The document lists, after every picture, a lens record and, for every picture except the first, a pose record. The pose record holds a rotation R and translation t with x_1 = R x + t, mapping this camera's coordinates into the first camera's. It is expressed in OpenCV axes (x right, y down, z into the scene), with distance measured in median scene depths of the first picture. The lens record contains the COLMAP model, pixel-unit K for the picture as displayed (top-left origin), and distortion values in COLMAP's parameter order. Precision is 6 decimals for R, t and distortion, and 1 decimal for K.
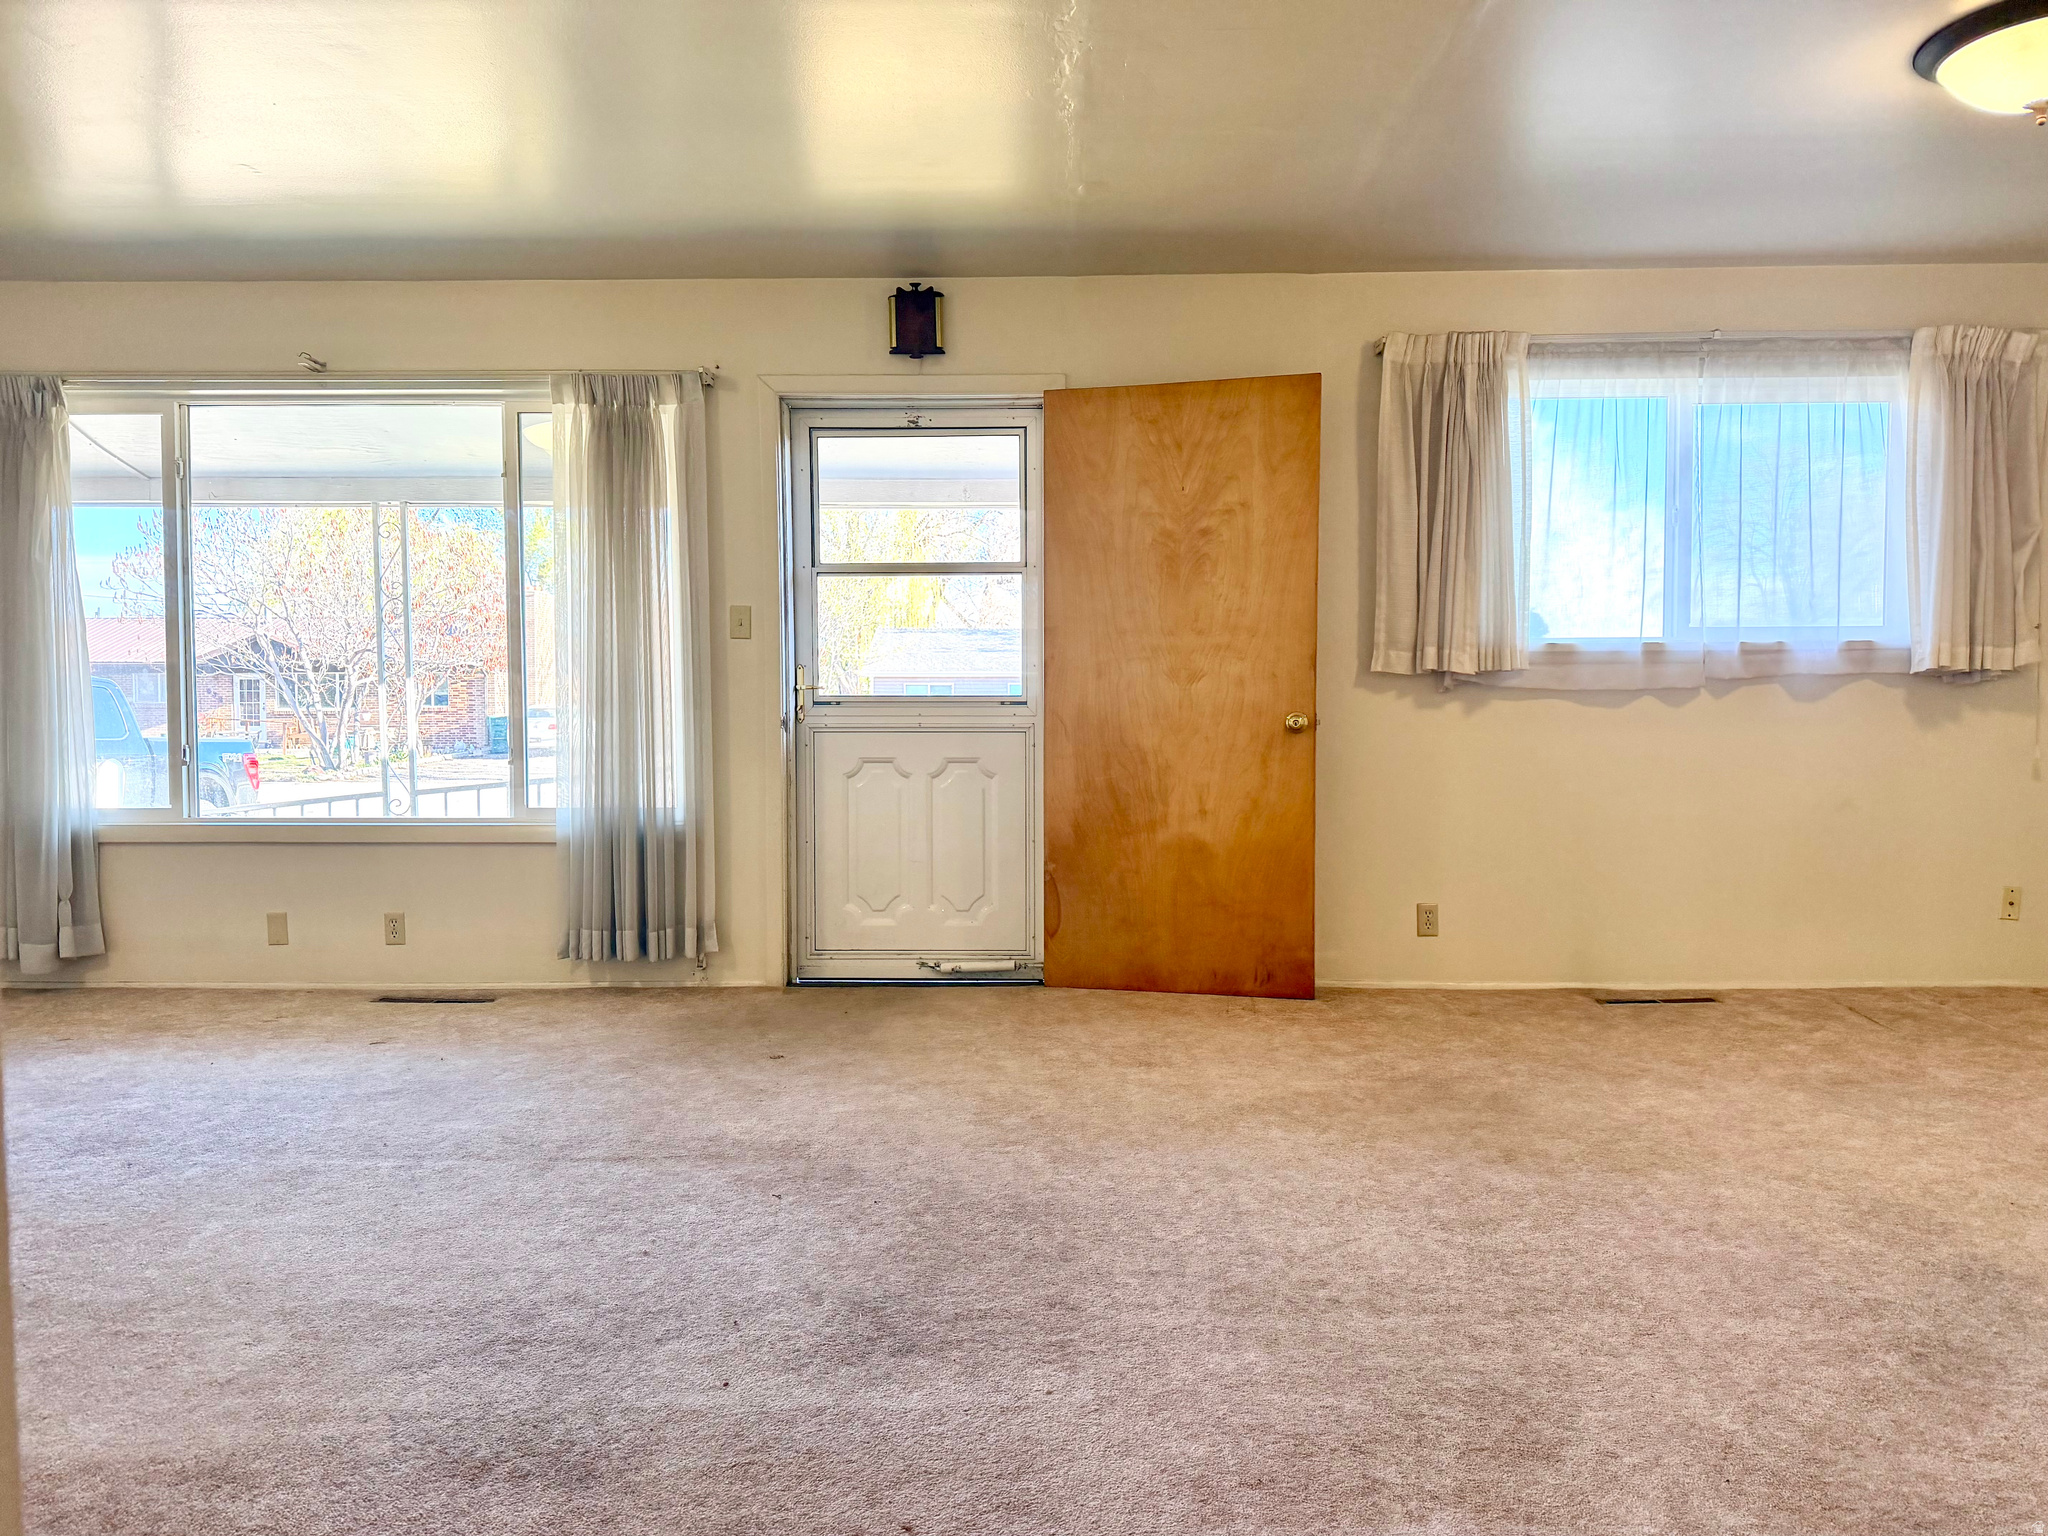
lens RADIAL K [[1435.4, 0, 1033.7], [0, 1435.4, 780.6], [0, 0, 1]] dist [0.137632, -0.161625]
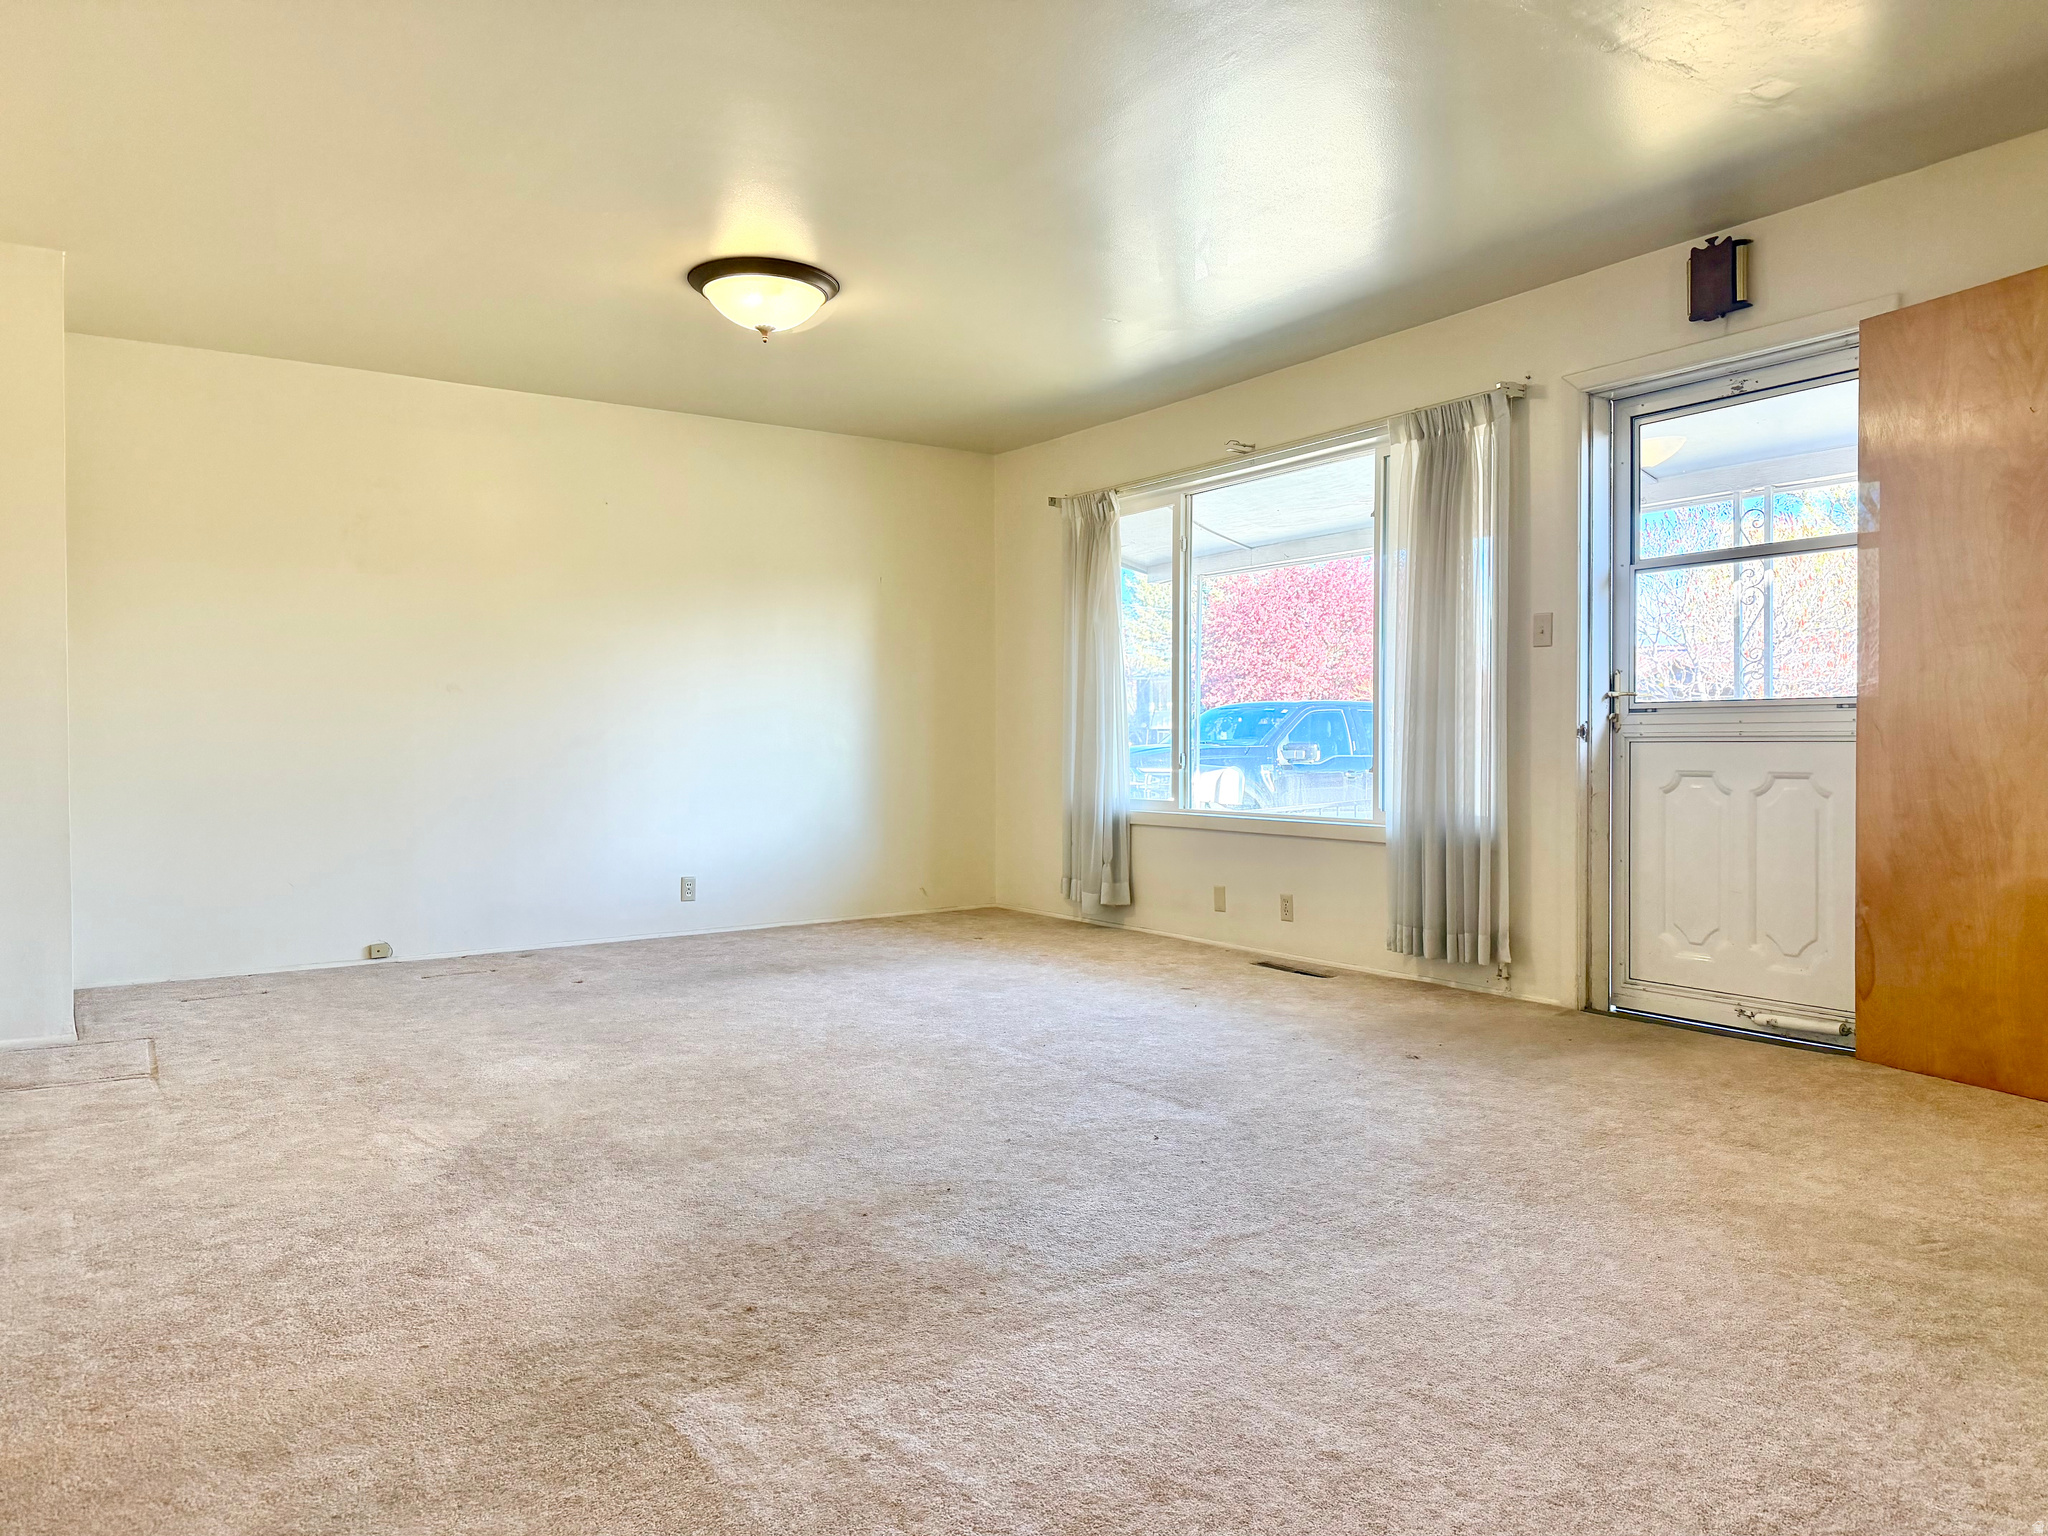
lens RADIAL K [[1455.6, 0, 1023.4], [0, 1455.6, 761.7], [0, 0, 1]] dist [0.078874, -0.079749]
pose [[0.569620, 0.010306, -0.821844, 0.420662], [-0.035366, 0.999303, -0.011980, 0.004345], [0.821147, 0.035889, 0.569587, 0.147251]]
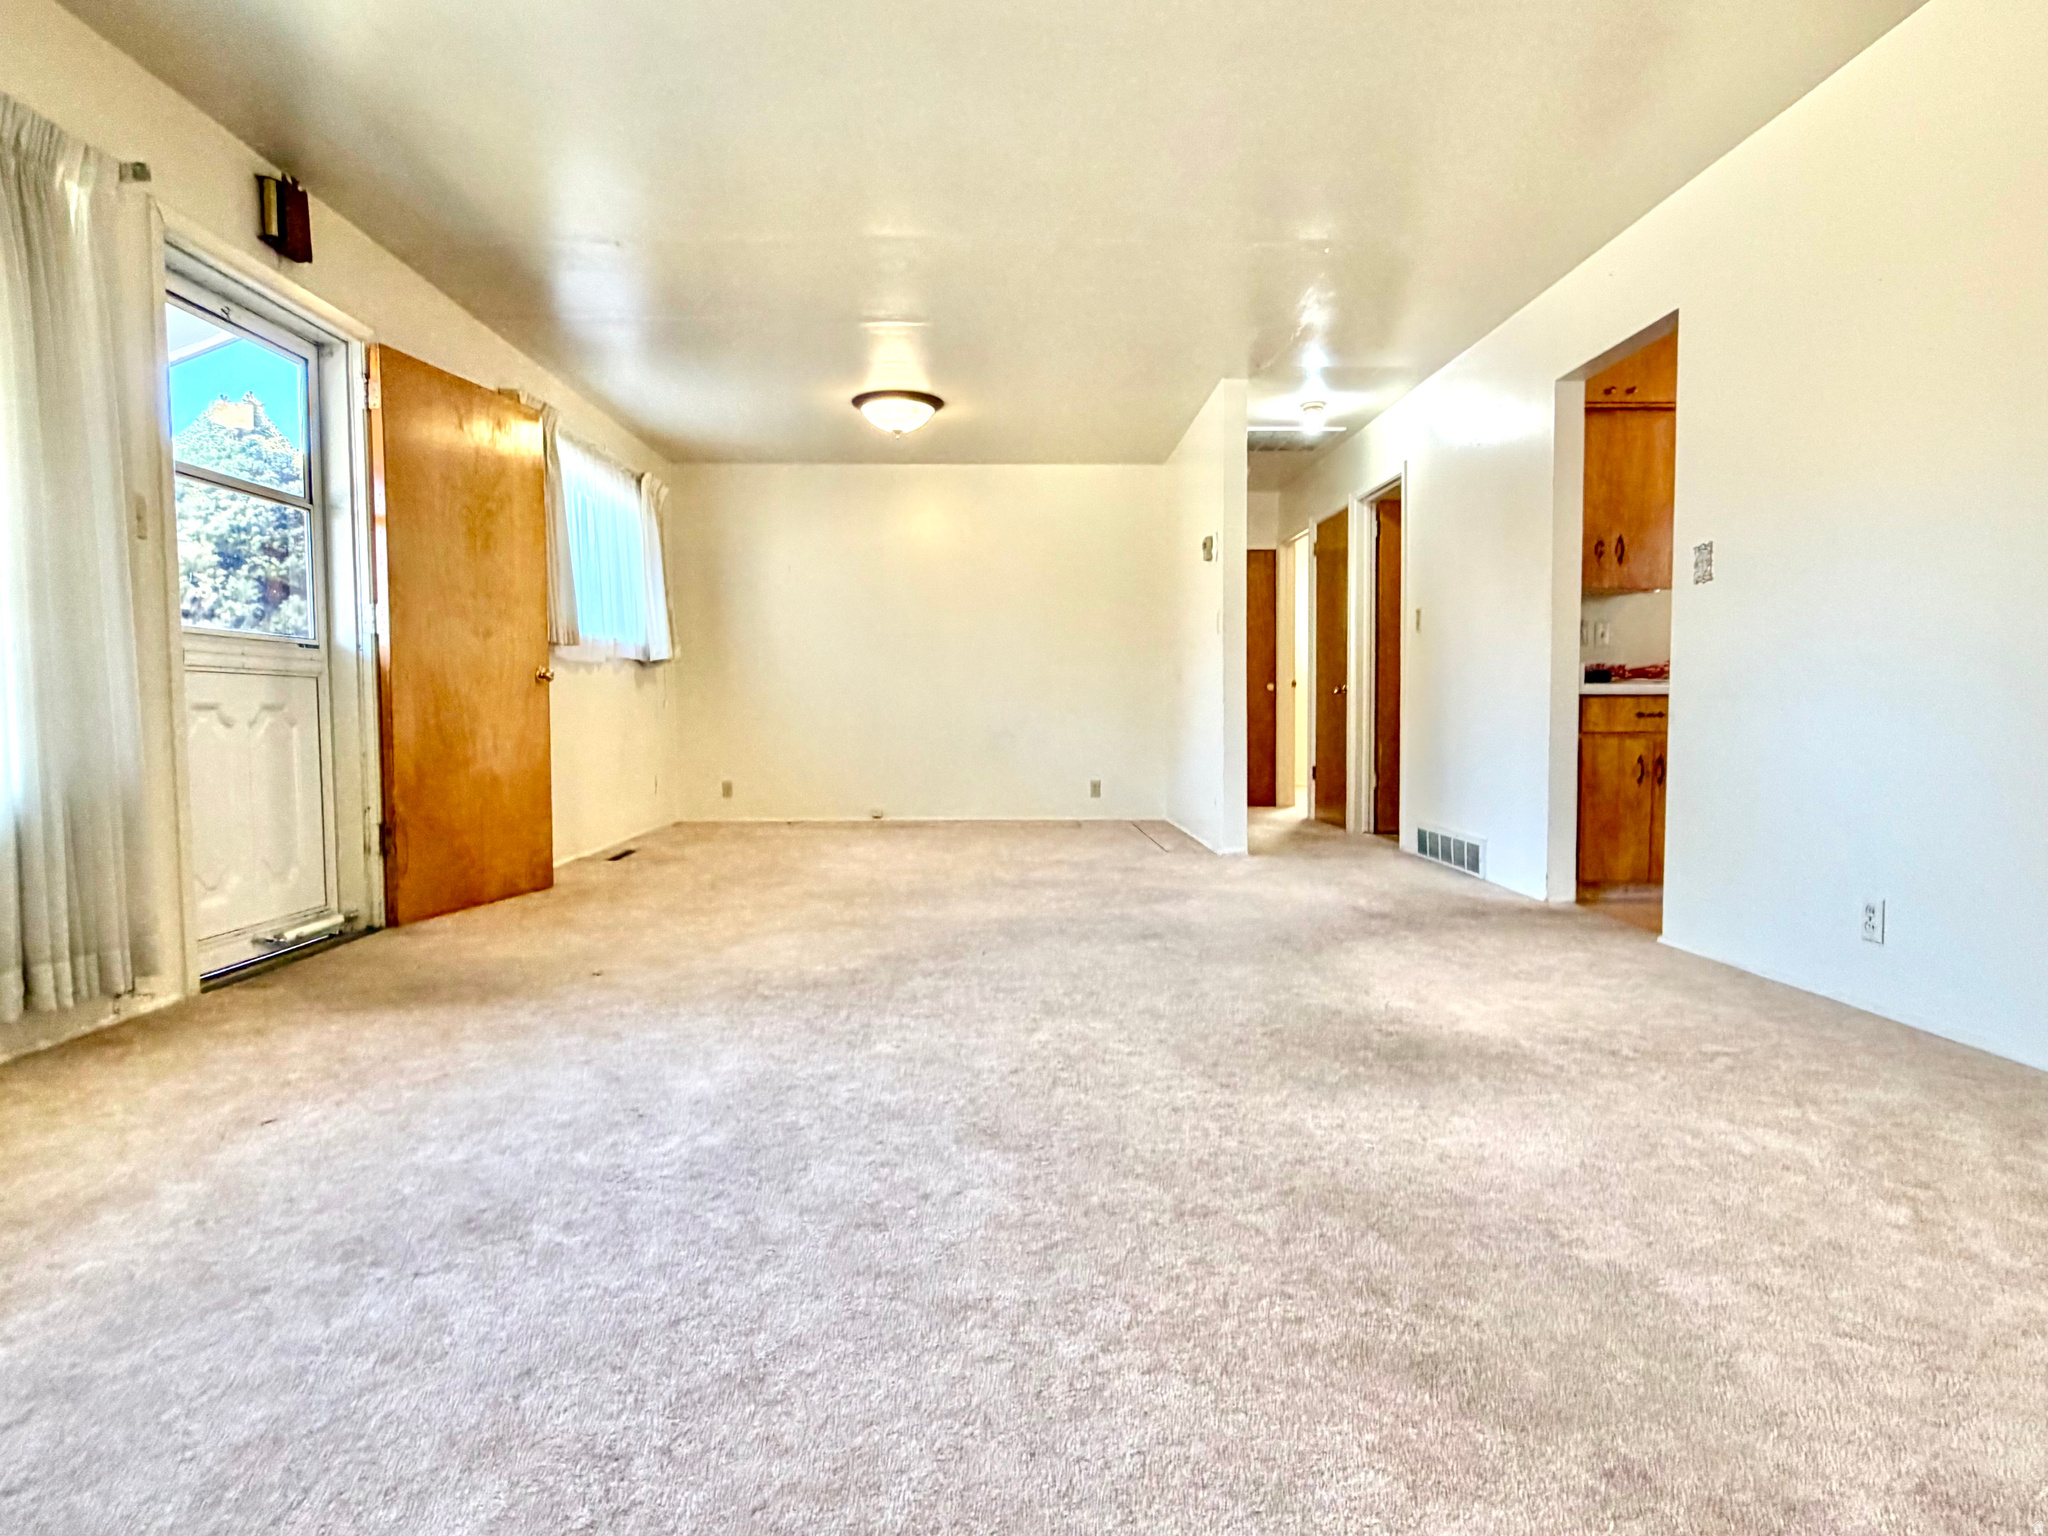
lens RADIAL K [[1117.4, 0, 1024.0], [0, 1117.4, 768.0], [0, 0, 1]] dist [-0.000456, -0.000061]
pose [[-0.036278, -0.048012, 0.998188, -0.799794], [0.051446, 0.997431, 0.049845, 0.014073], [-0.998017, 0.053161, -0.033715, 0.580915]]
